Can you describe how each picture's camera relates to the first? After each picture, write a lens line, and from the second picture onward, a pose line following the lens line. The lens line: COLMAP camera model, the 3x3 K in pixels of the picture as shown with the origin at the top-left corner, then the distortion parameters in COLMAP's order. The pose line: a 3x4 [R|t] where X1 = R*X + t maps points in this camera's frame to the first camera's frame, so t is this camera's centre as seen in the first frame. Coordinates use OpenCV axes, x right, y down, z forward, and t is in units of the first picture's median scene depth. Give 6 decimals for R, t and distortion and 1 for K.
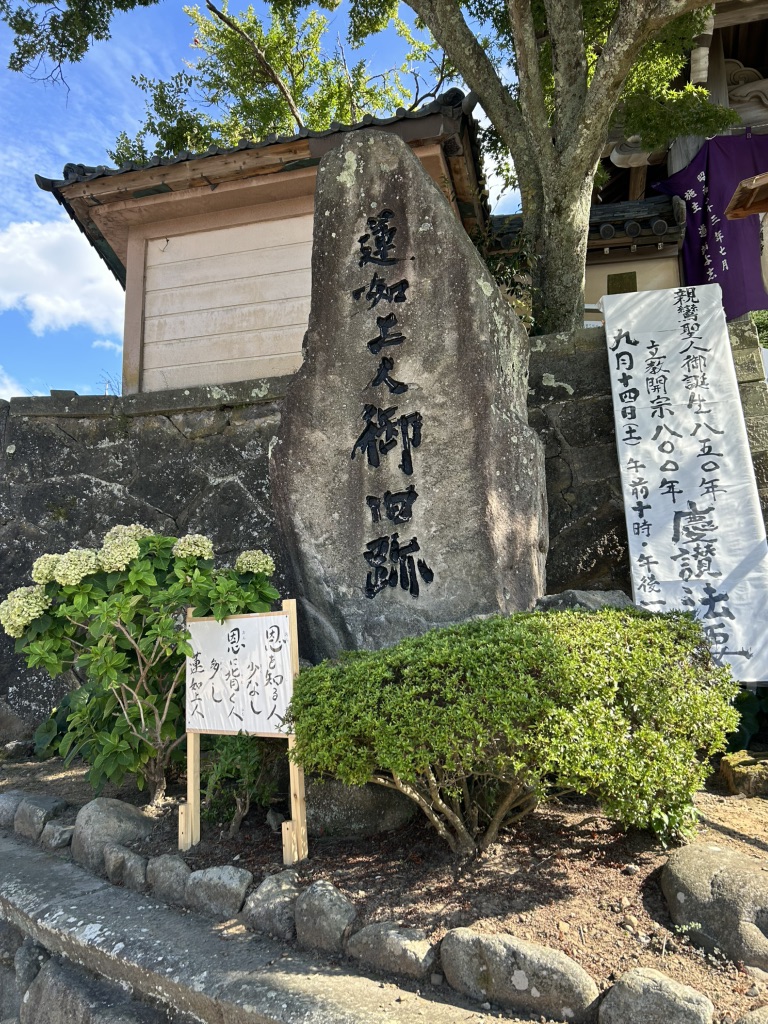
lens RADIAL K [[800.1, 0, 384.0], [0, 800.1, 512.0], [0, 0, 1]] dist [0.091845, -0.130004]
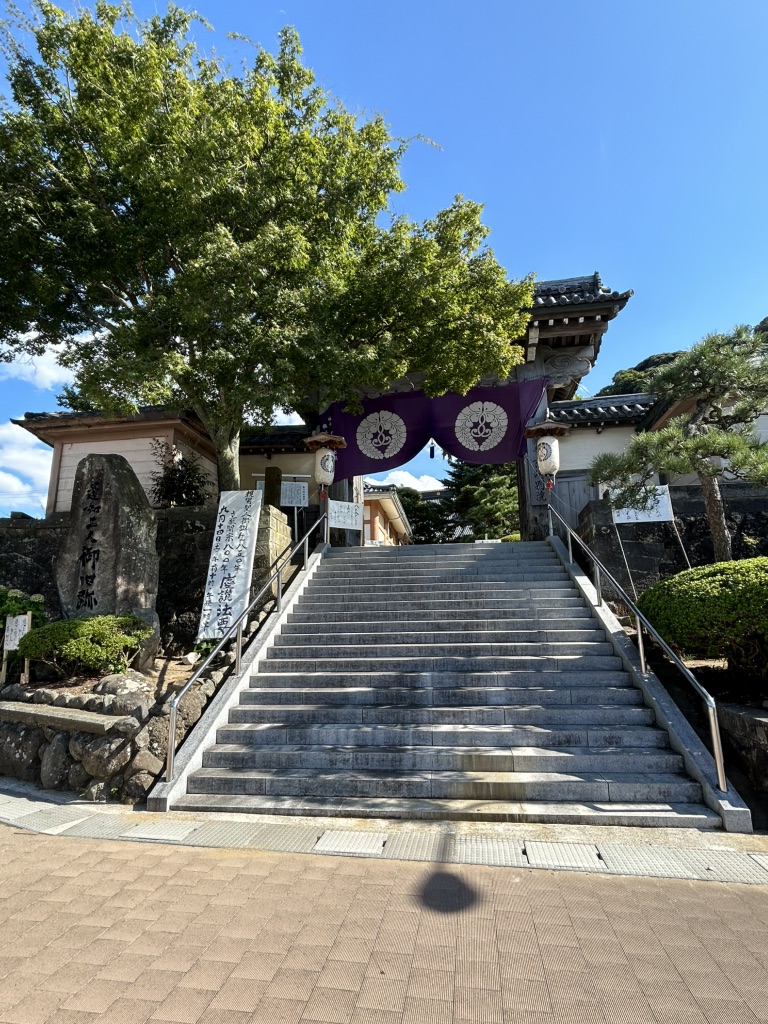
lens RADIAL K [[535.5, 0, 384.0], [0, 535.5, 512.0], [0, 0, 1]] dist [-0.008770, -0.000035]
pose [[0.993659, 0.026091, 0.109371, 0.875868], [-0.021375, 0.998799, -0.044080, -0.194228], [-0.110389, 0.041462, 0.993023, -1.142554]]
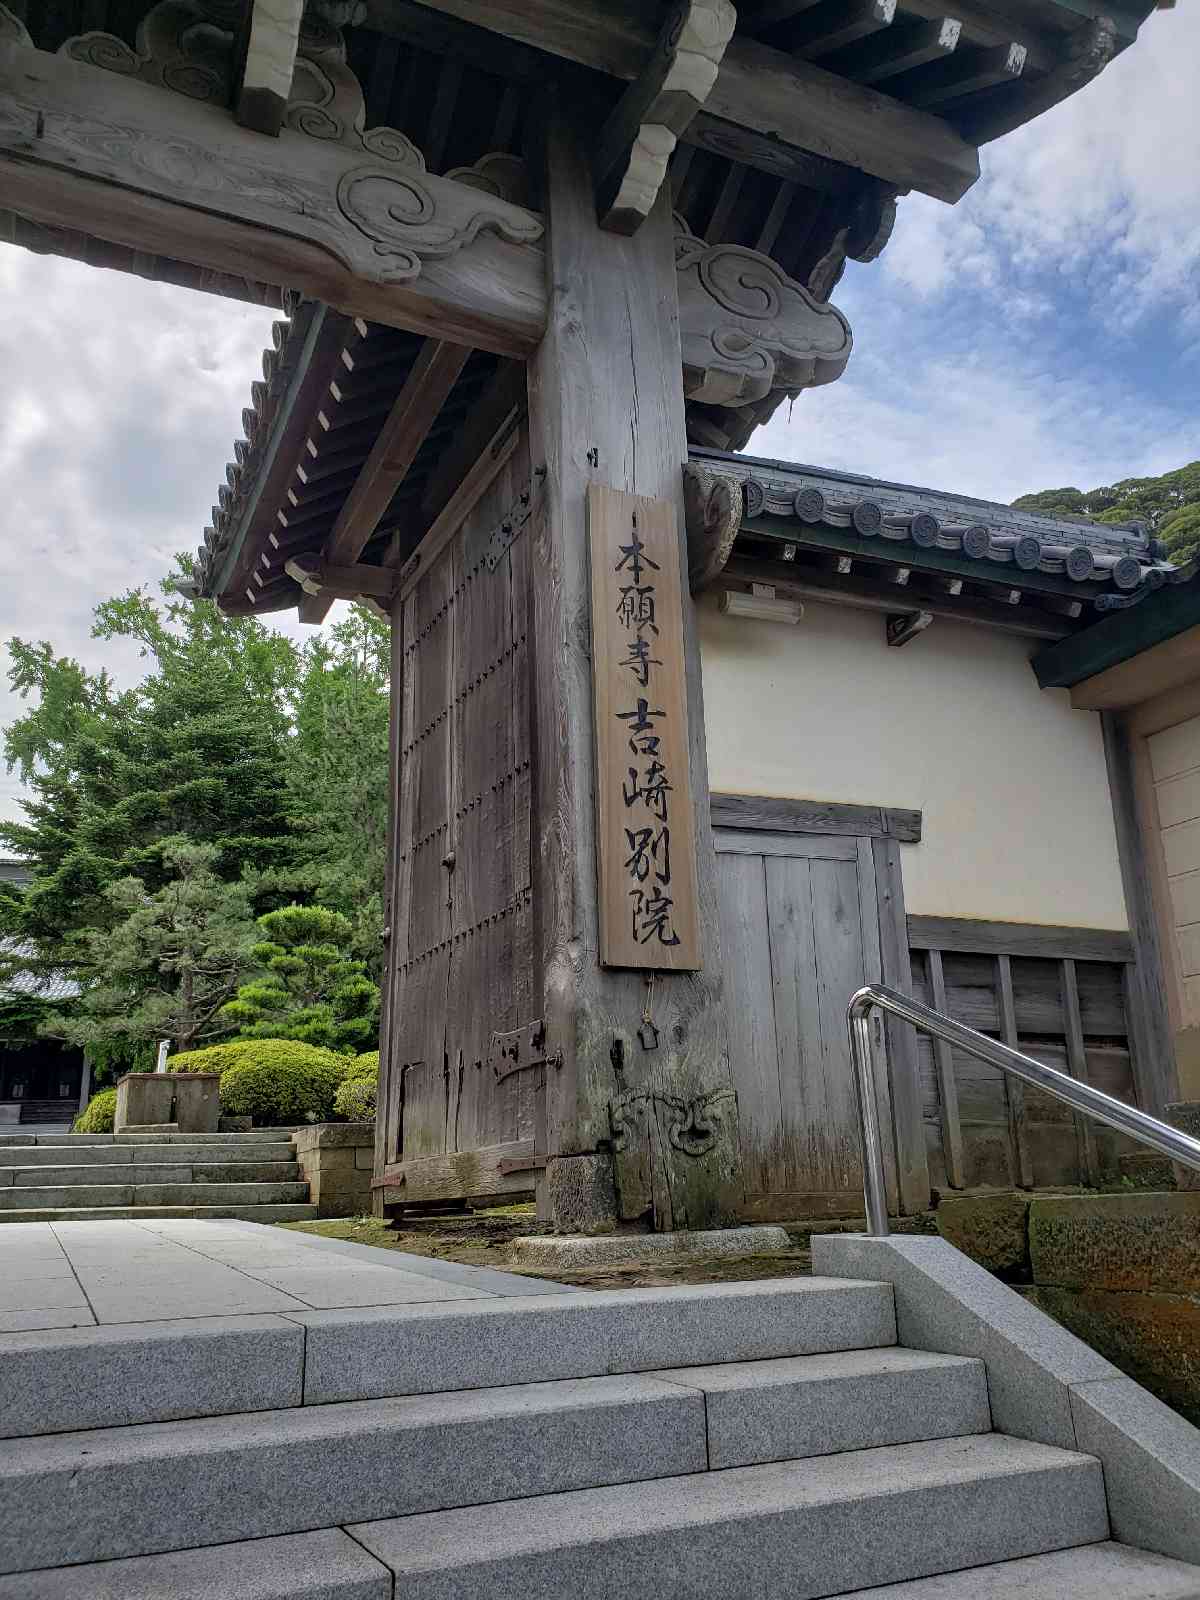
lens RADIAL K [[1199.5, 0, 599.1], [0, 1199.5, 779.3], [0, 0, 1]] dist [0.129831, -0.160225]
pose [[0.777398, 0.189961, 0.599639, 1.330584], [-0.090627, 0.977187, -0.192073, -0.342392], [-0.622446, 0.094973, 0.776879, 0.942499]]
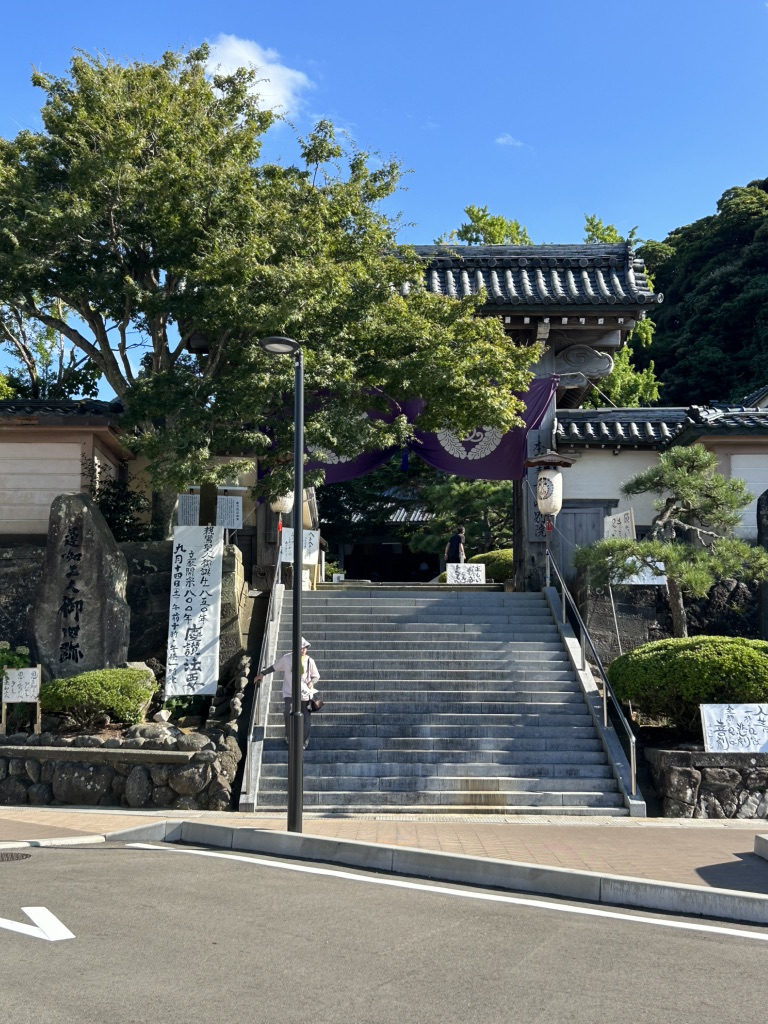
lens RADIAL K [[1235.3, 0, 384.0], [0, 1235.3, 512.0], [0, 0, 1]] dist [0.098385, -0.002563]
pose [[0.965706, 0.058887, 0.252872, -0.058756], [-0.063806, 0.997898, 0.011289, -0.550758], [-0.251676, -0.027037, 0.967434, -3.579200]]
